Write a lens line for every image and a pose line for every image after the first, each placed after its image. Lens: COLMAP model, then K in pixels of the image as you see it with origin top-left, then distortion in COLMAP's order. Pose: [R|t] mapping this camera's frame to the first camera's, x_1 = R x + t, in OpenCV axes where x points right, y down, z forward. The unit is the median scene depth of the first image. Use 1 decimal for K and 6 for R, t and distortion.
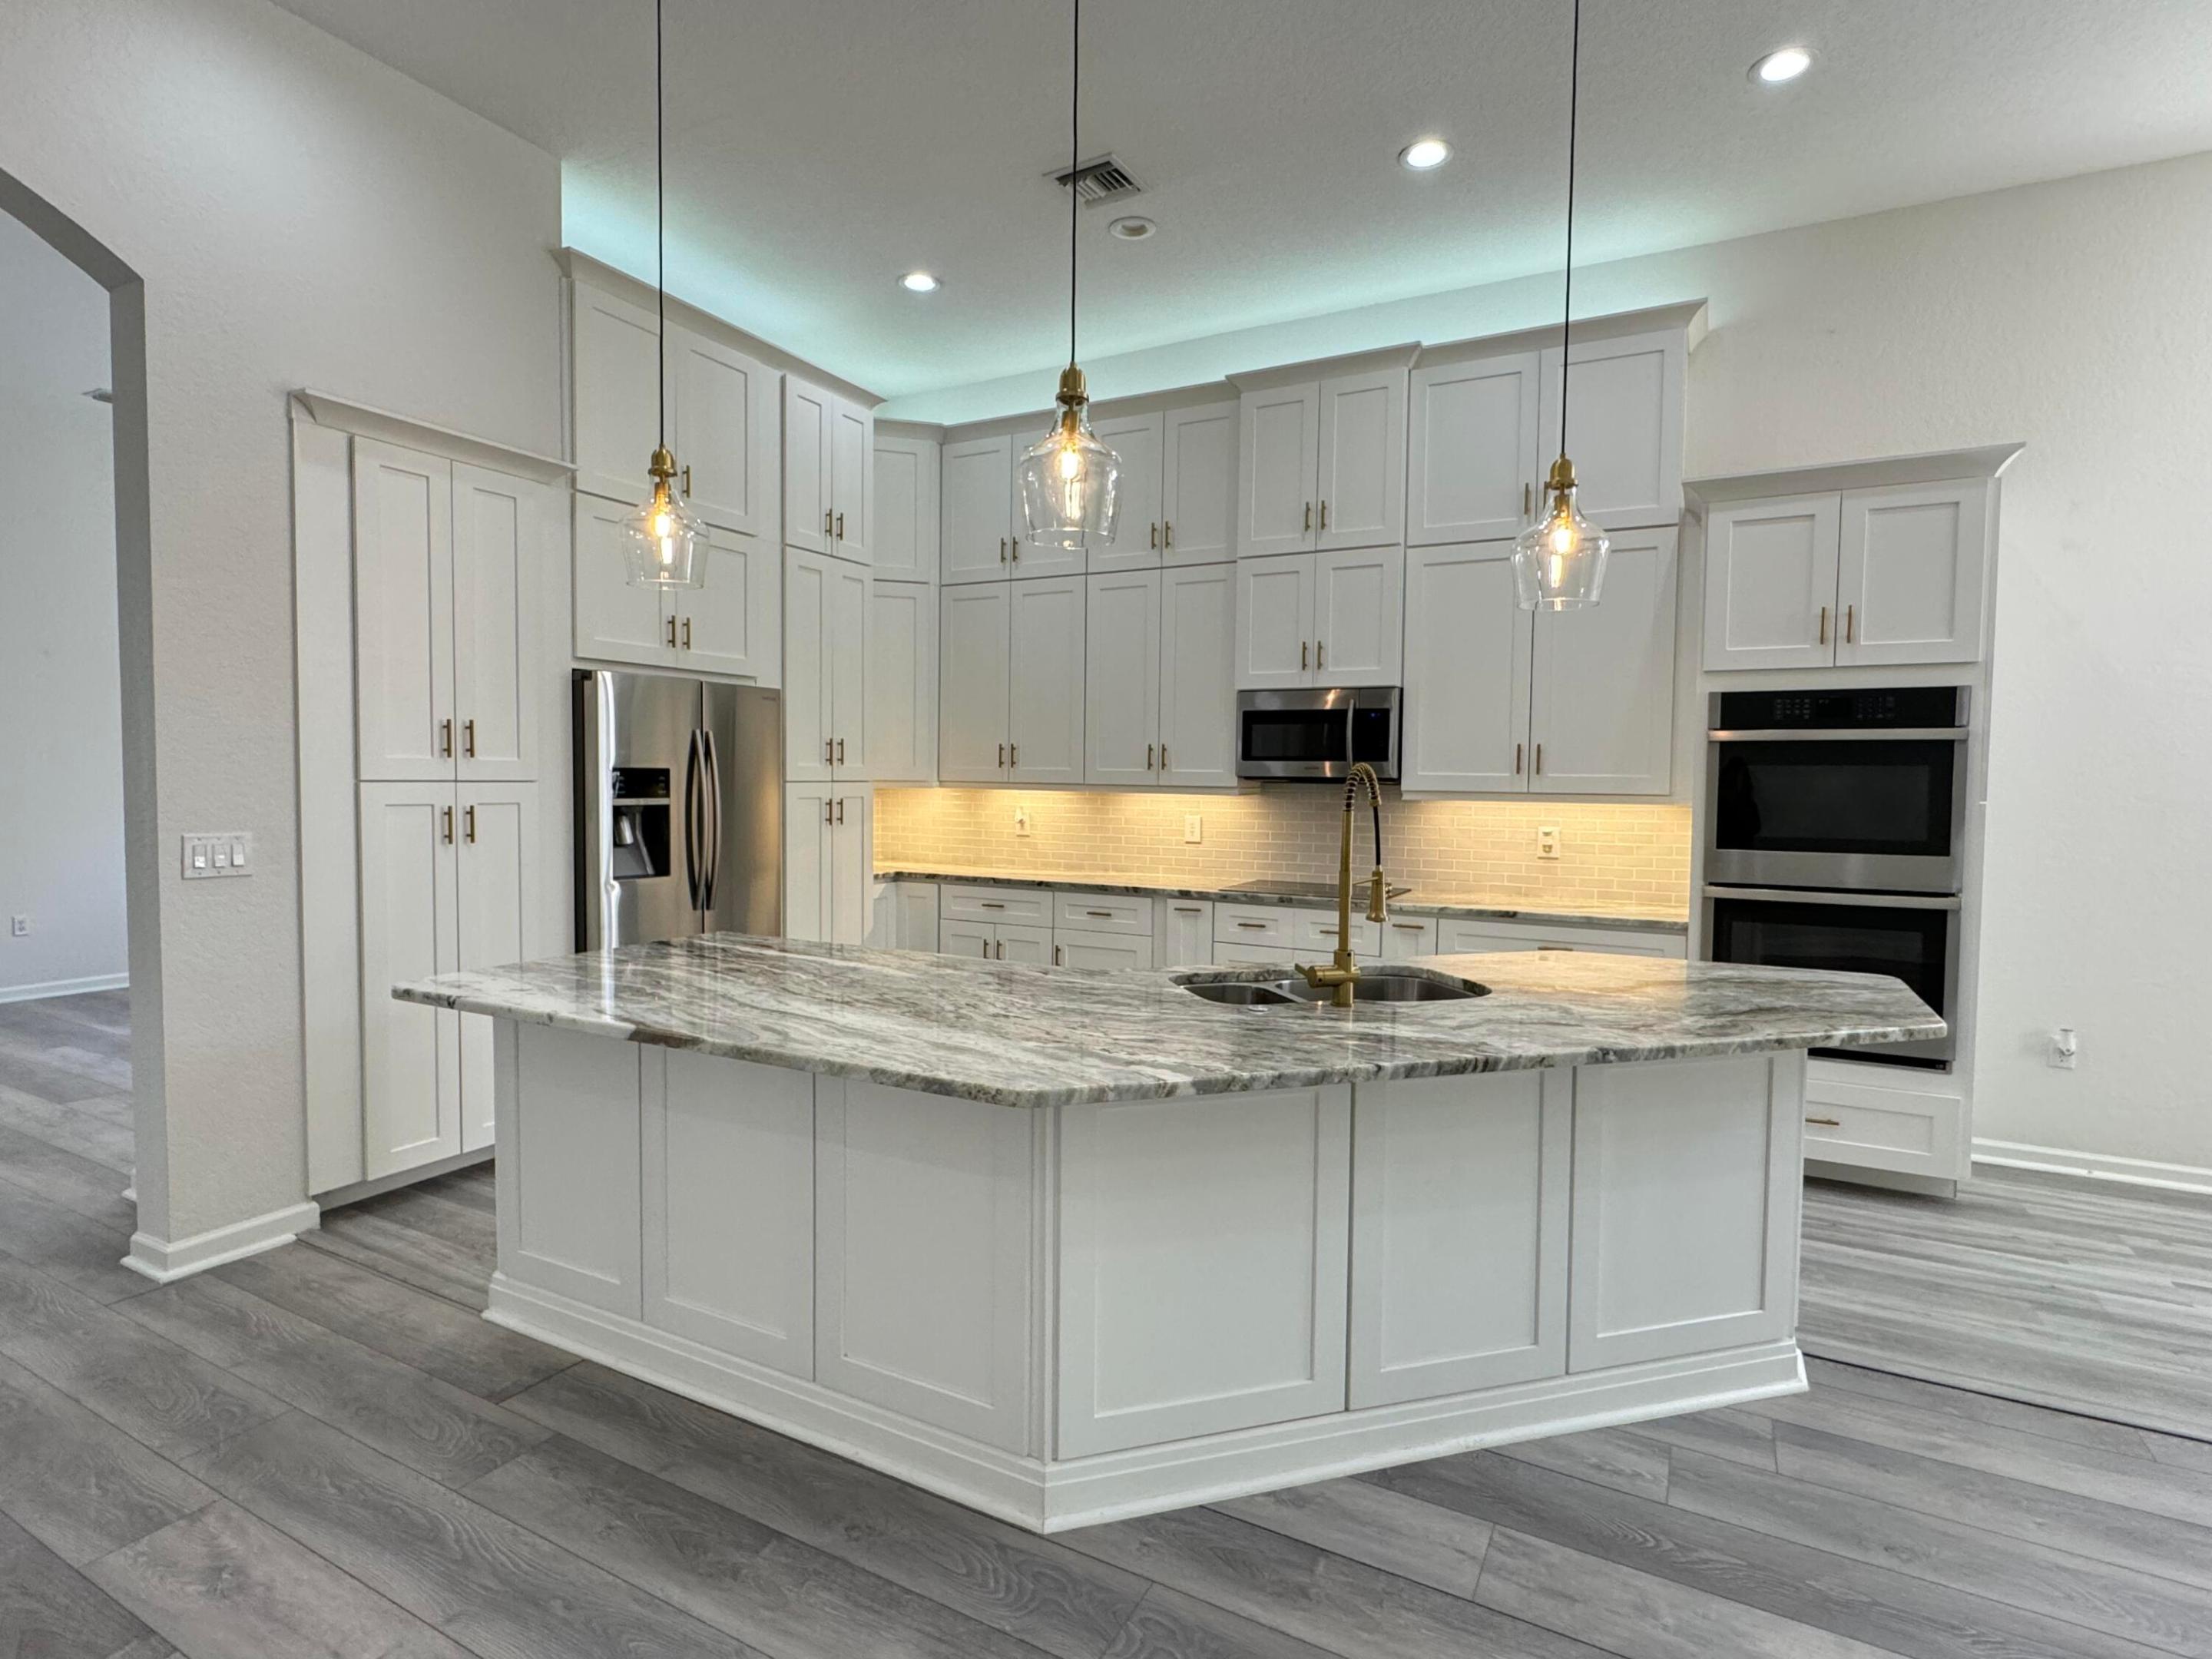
lens RADIAL K [[1107.0, 0, 1087.4], [0, 1107.0, 835.2], [0, 0, 1]] dist [-0.000210, -0.000791]
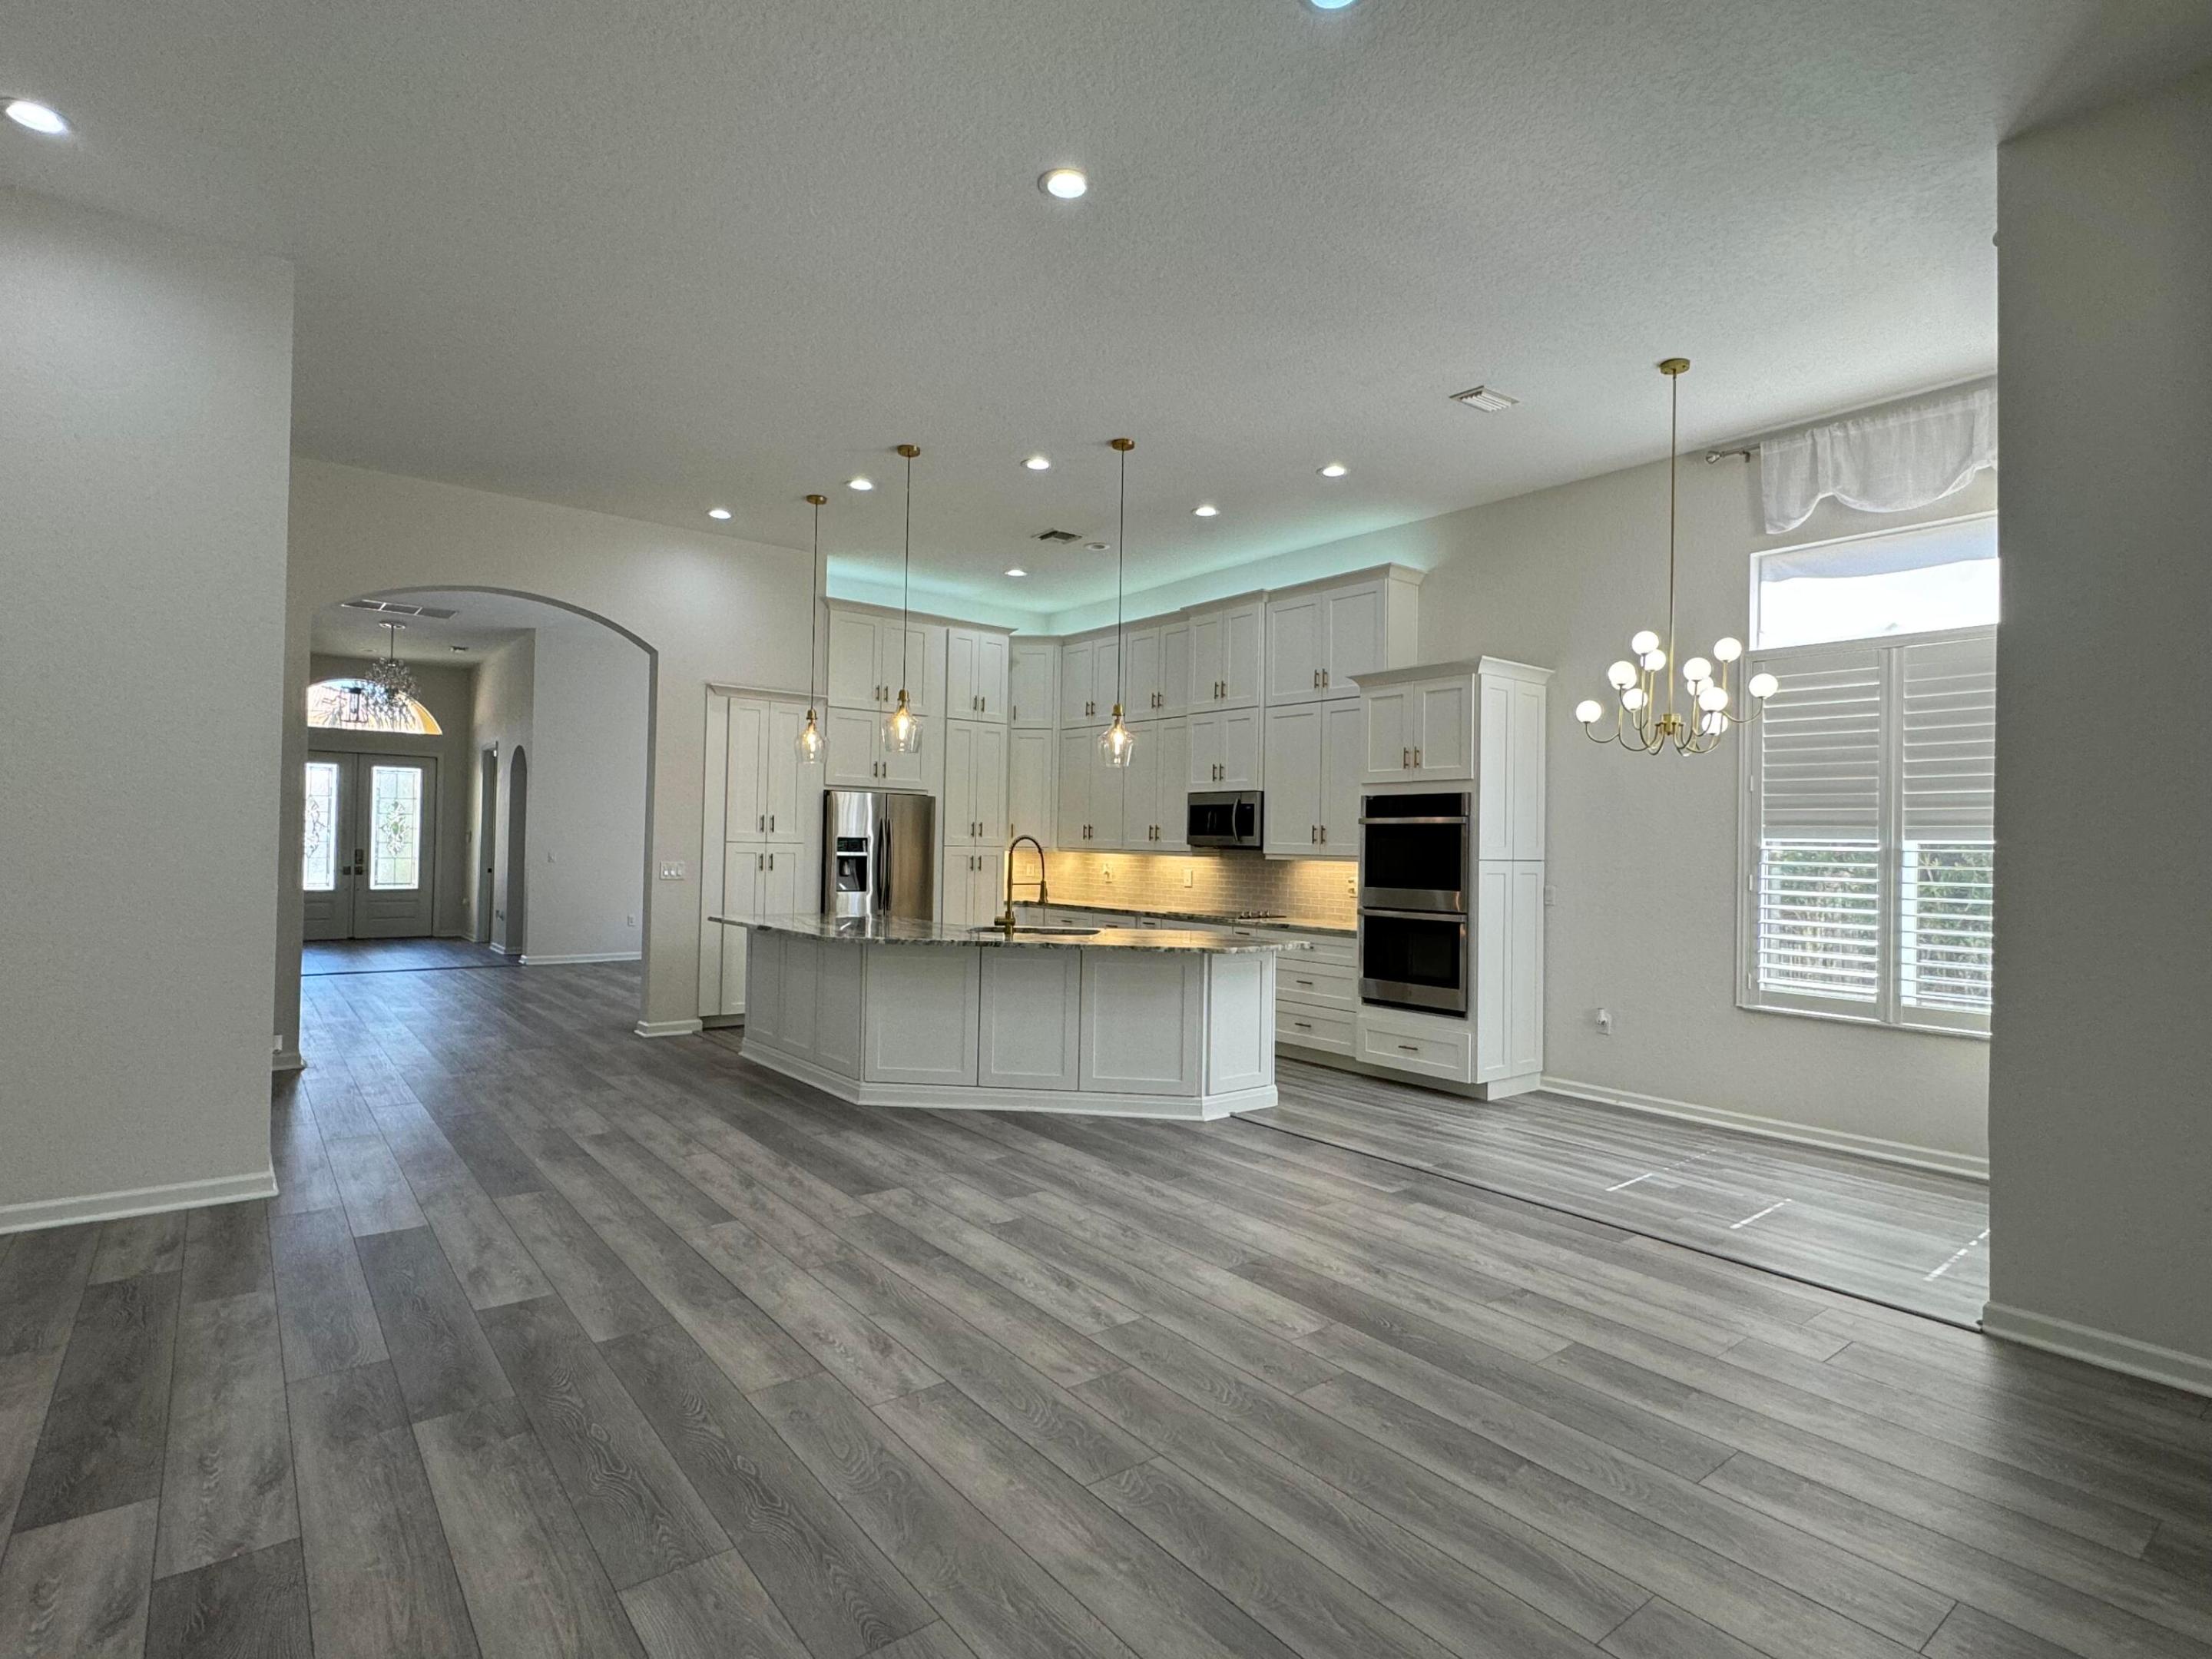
lens RADIAL K [[1107.0, 0, 1096.0], [0, 1107.0, 828.7], [0, 0, 1]] dist [-0.000210, -0.000791]
pose [[0.920912, 0.000645, -0.389770, 0.908509], [-0.029759, 0.997196, -0.068661, 0.056247], [0.388632, 0.074830, 0.918349, -0.791528]]
